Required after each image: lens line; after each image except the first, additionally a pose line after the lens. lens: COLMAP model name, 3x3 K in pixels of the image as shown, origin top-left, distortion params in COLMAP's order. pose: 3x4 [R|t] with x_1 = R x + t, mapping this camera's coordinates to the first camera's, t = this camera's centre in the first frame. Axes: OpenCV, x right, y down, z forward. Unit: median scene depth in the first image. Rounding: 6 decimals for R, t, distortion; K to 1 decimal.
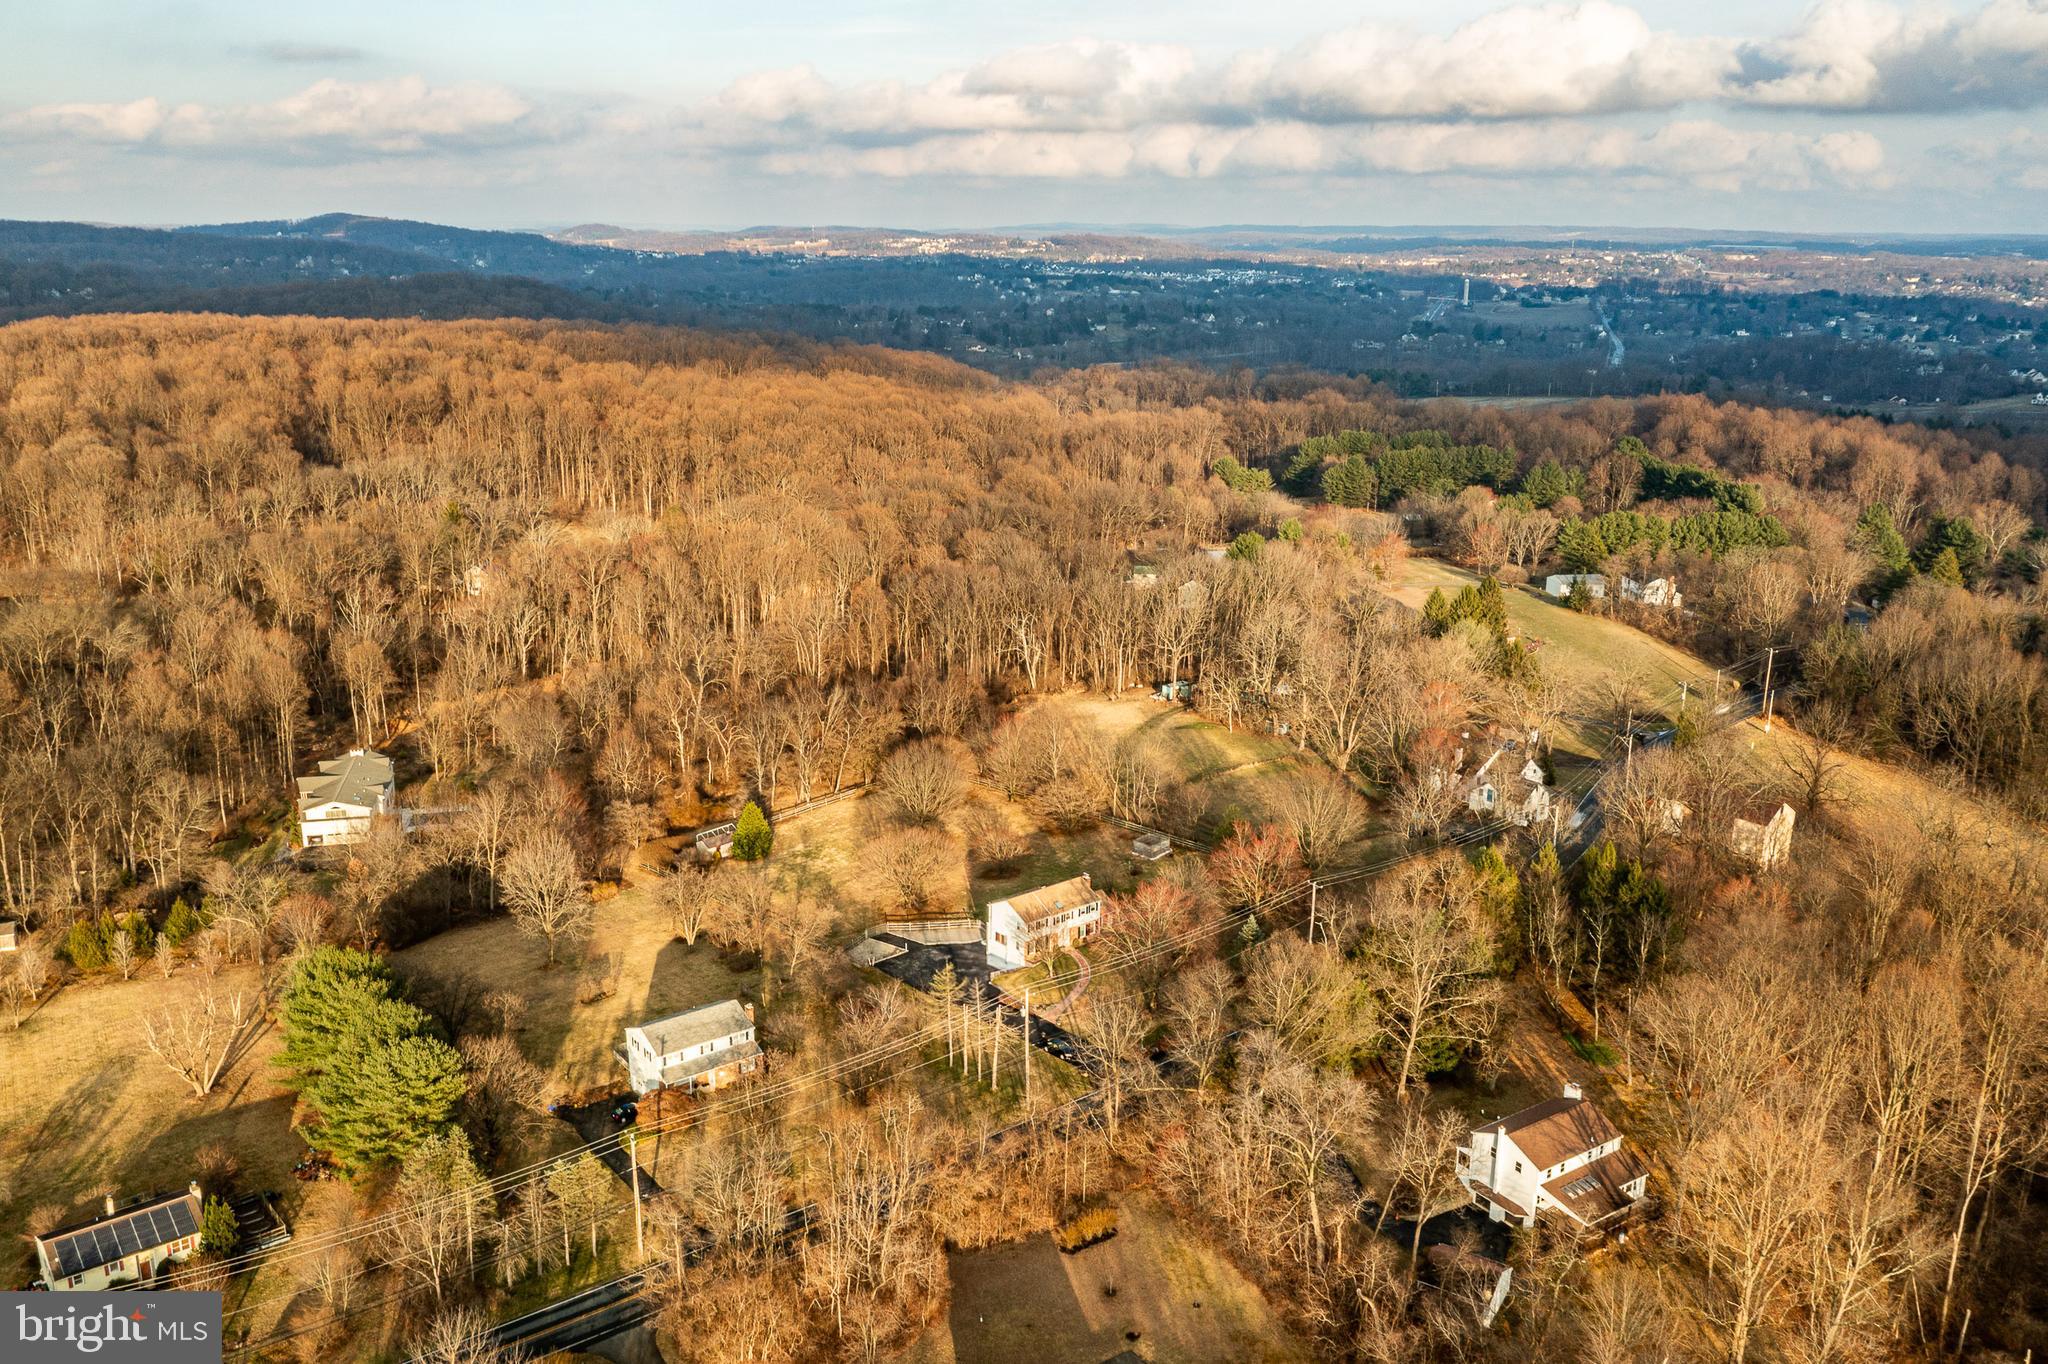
lens RADIAL K [[1620.5, 0, 1024.0], [0, 1620.5, 682.0], [0, 0, 1]] dist [-0.010315, 0.009201]
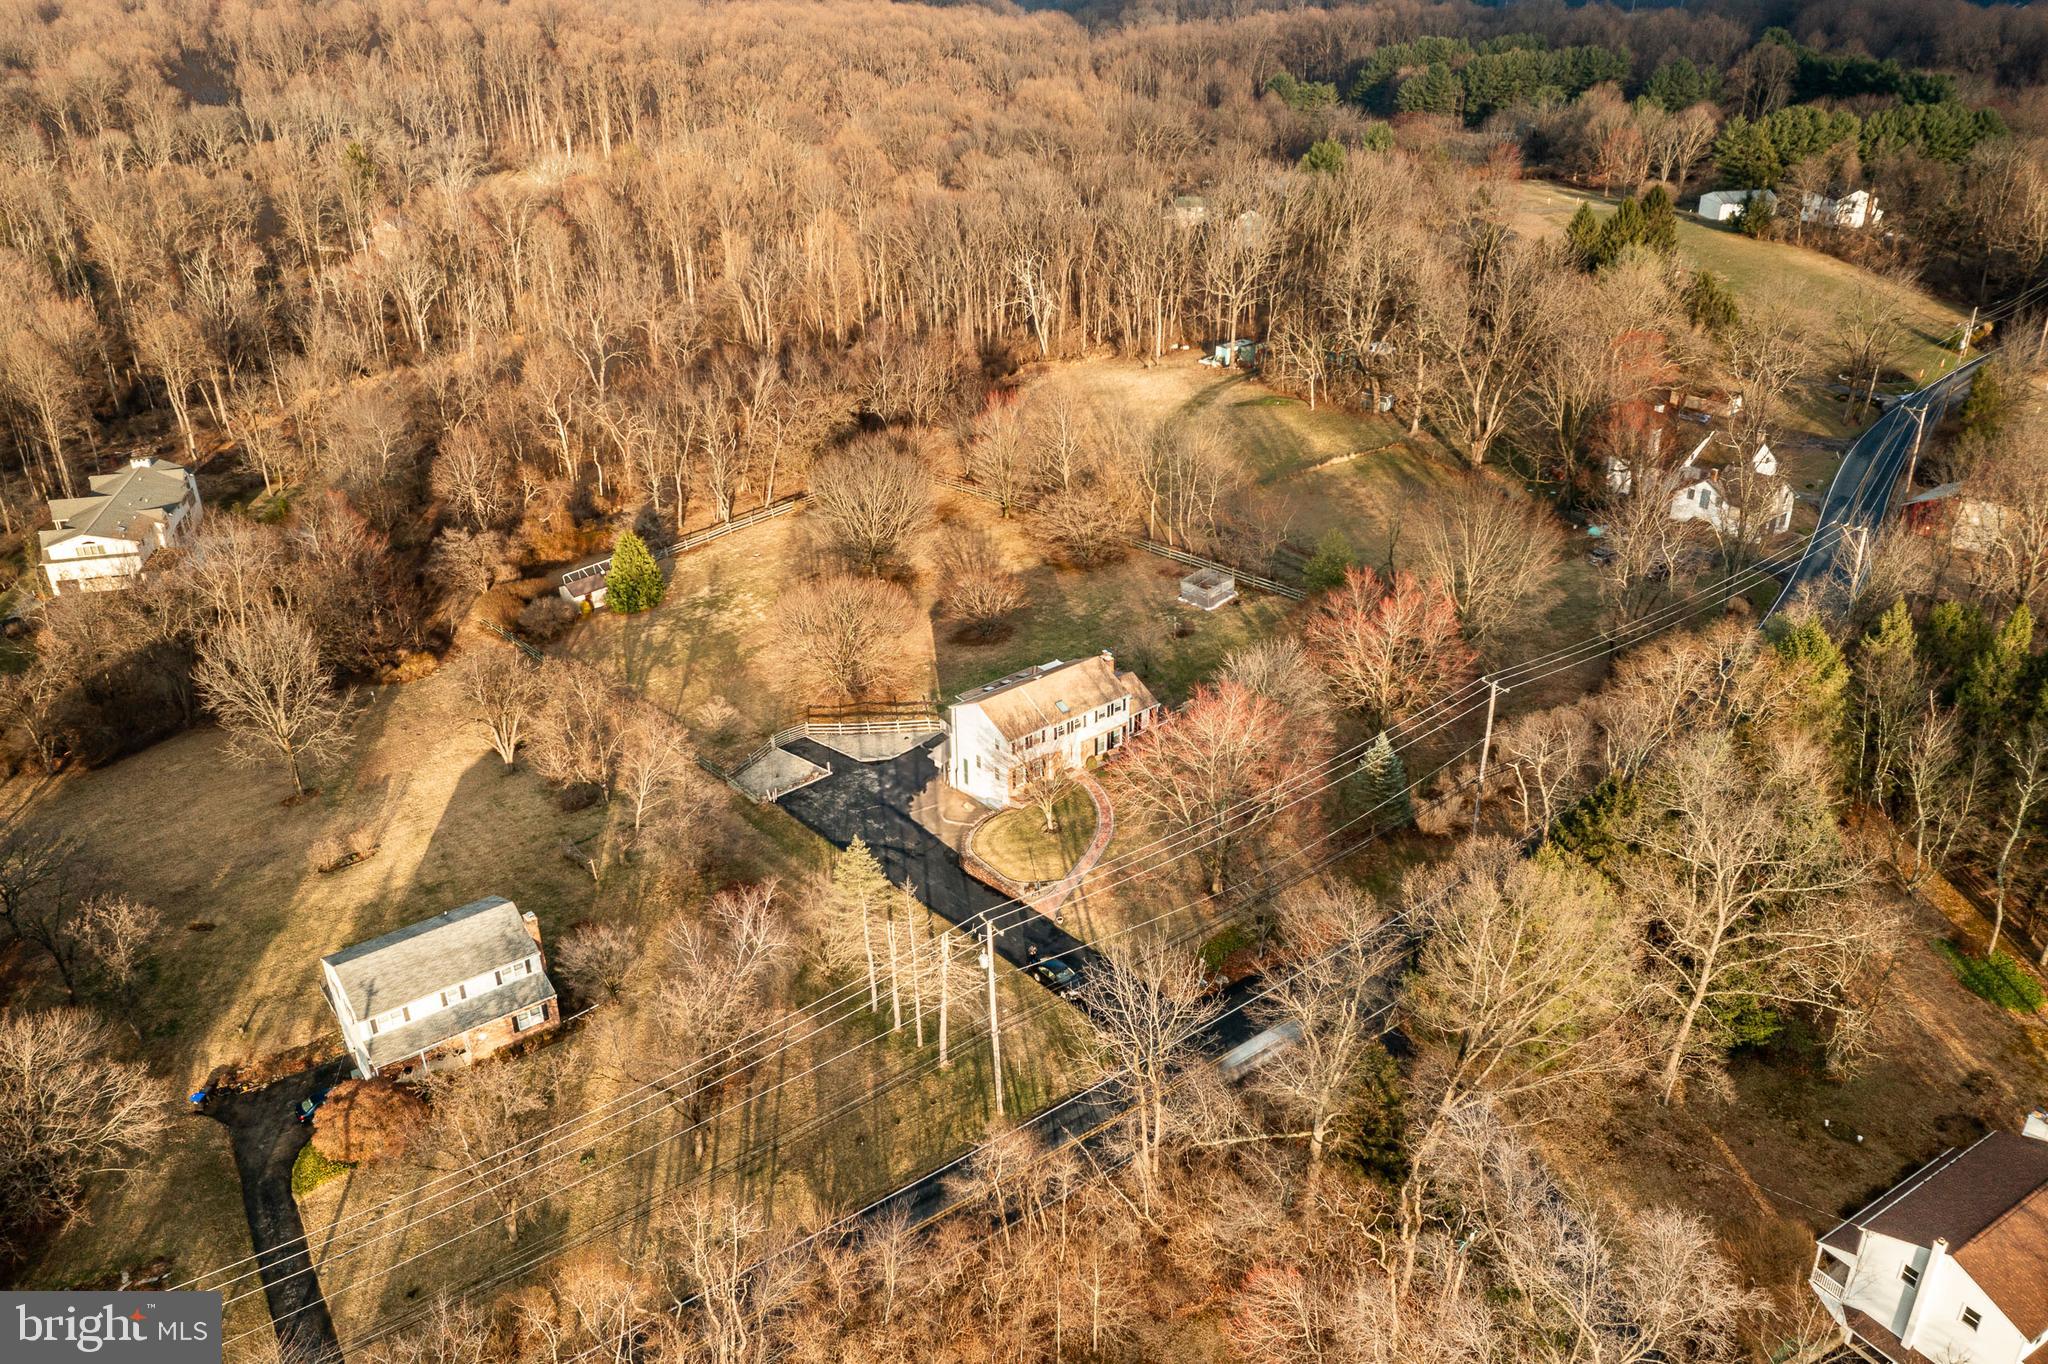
lens RADIAL K [[1620.5, 0, 1024.0], [0, 1620.5, 682.0], [0, 0, 1]] dist [-0.010315, 0.009201]
pose [[0.999487, -0.017860, -0.026594, 0.017133], [0.022857, 0.979247, 0.201376, 0.001717], [0.022446, -0.201880, 0.979153, 0.285977]]
